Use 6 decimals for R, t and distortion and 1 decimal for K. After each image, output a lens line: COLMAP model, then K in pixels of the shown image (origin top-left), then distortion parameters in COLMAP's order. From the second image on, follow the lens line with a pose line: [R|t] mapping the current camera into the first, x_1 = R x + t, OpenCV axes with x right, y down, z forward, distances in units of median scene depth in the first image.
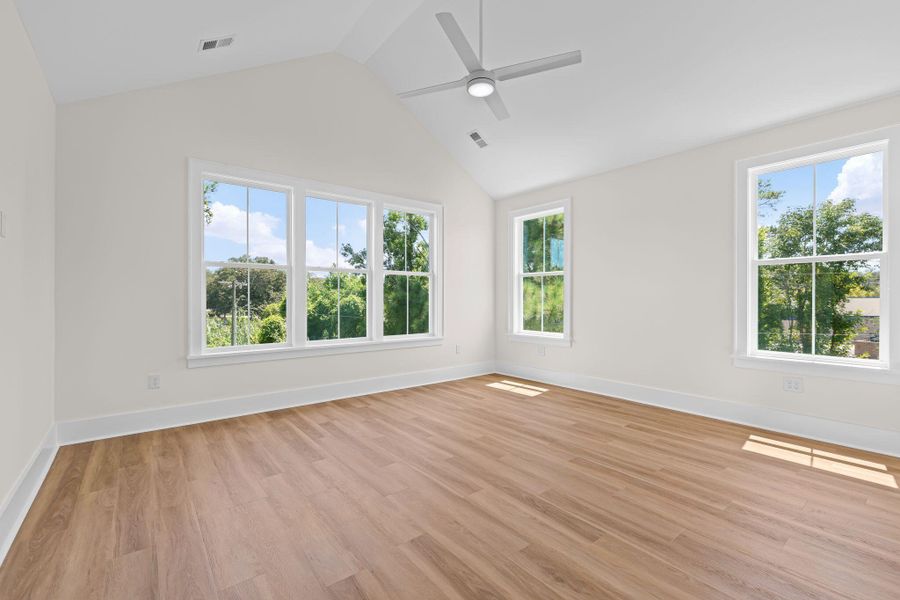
lens RADIAL K [[392.9, 0, 450.0], [0, 392.9, 300.0], [0, 0, 1]] dist [-0.001231, -0.000156]
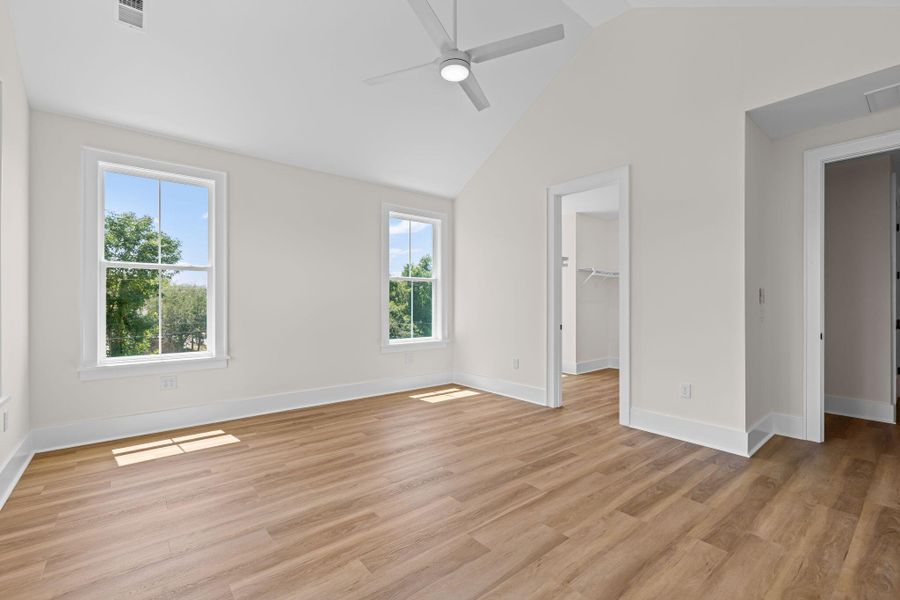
lens RADIAL K [[388.0, 0, 448.3], [0, 388.0, 304.9], [0, 0, 1]] dist [-0.000266, 0.000036]
pose [[-0.011705, -0.003192, 0.999926, -0.642142], [0.001904, 0.999993, 0.003214, -0.003792], [-0.999930, 0.001941, -0.011699, 0.813748]]
